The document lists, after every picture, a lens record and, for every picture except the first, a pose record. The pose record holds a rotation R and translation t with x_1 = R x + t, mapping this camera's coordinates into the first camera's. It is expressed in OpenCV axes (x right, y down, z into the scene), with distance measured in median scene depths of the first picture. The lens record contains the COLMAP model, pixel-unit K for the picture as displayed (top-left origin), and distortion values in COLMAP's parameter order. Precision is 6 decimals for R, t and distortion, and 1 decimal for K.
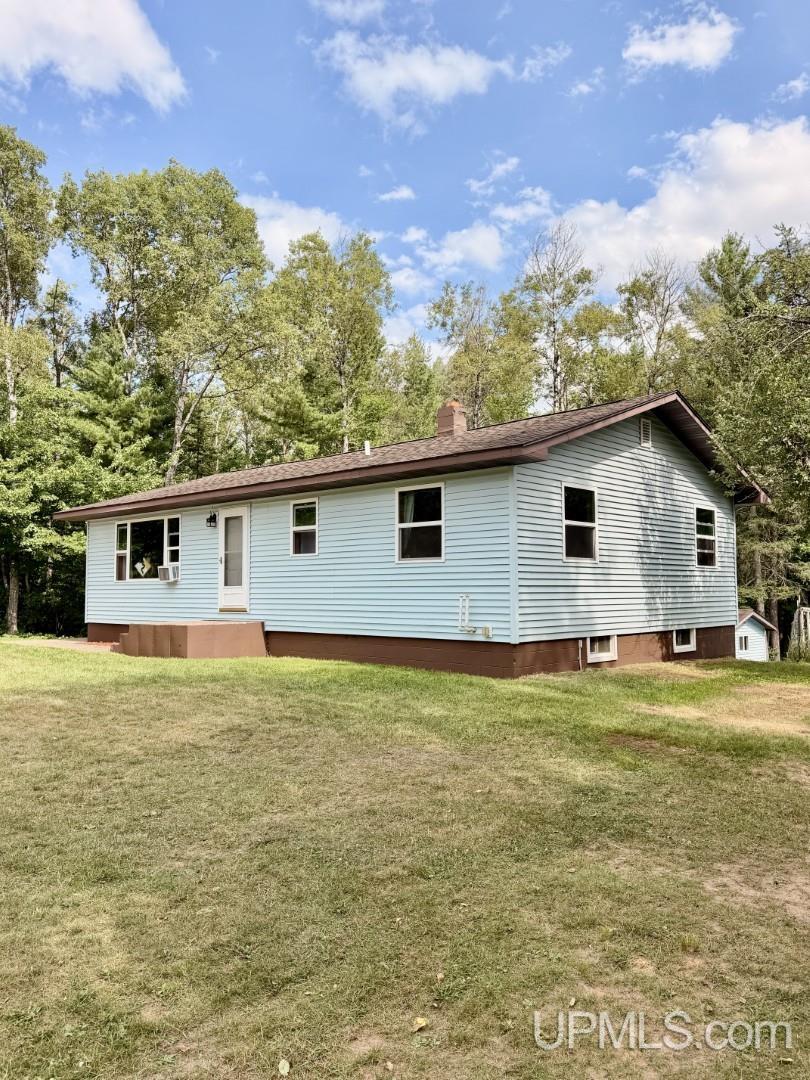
lens RADIAL K [[822.4, 0, 407.9], [0, 822.4, 534.0], [0, 0, 1]] dist [0.050740, -0.027728]
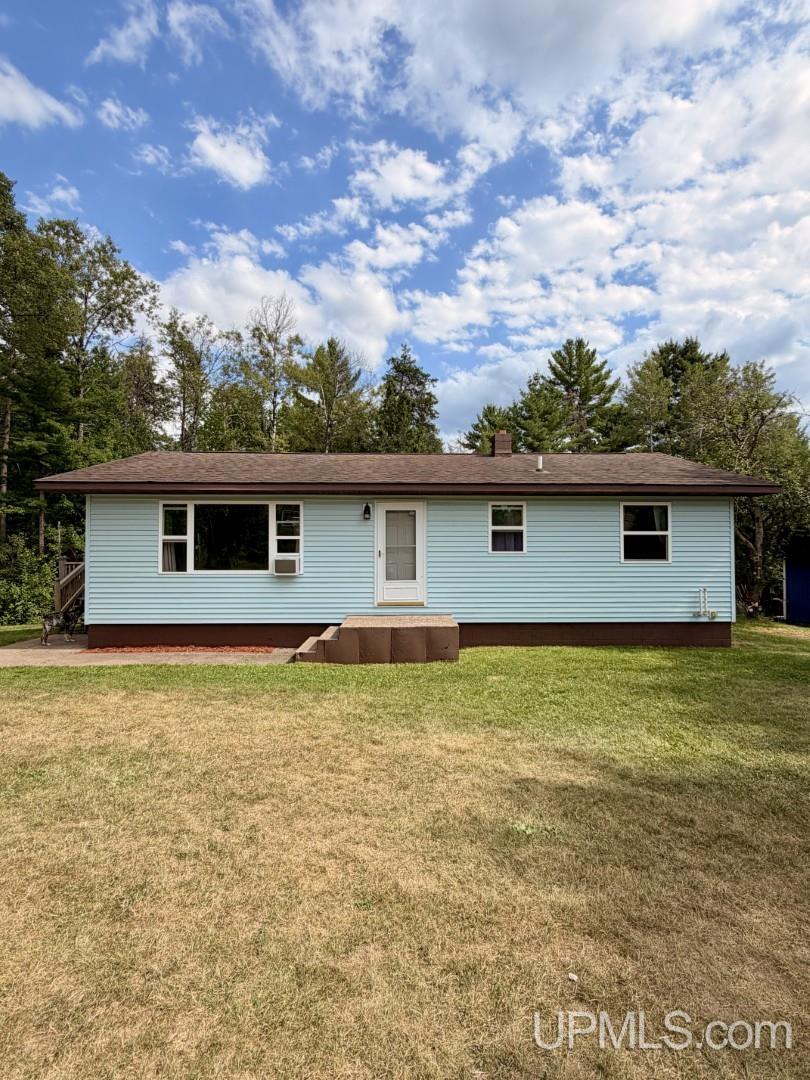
lens RADIAL K [[531.7, 0, 399.8], [0, 531.7, 536.7], [0, 0, 1]] dist [-0.001449, -0.000101]
pose [[0.698634, 0.032096, 0.714759, -0.659813], [-0.052752, 0.998585, 0.006721, 0.006170], [-0.713532, -0.042400, 0.699338, 0.546878]]
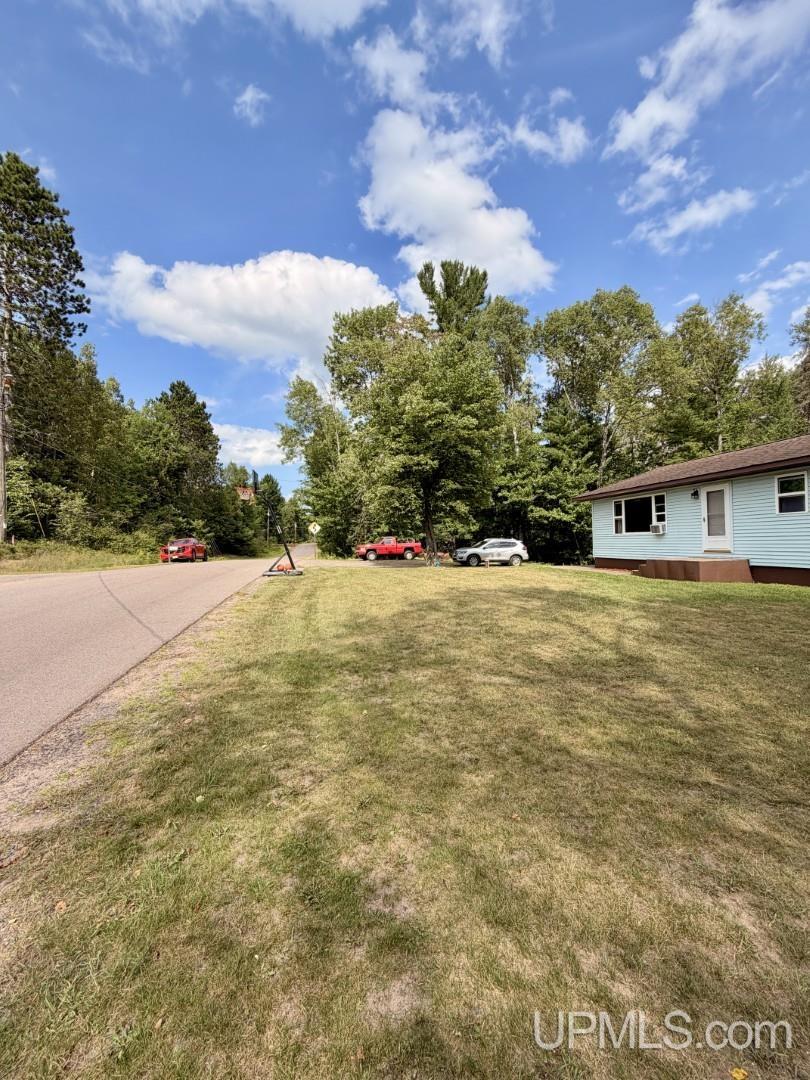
lens RADIAL K [[436.1, 0, 398.5], [0, 436.1, 531.5], [0, 0, 1]] dist [0.002690, -0.000496]
pose [[0.806692, -0.029940, -0.590213, -0.207128], [0.061202, 0.997578, 0.033044, -0.008190], [0.587794, -0.062778, 0.806571, -0.010953]]
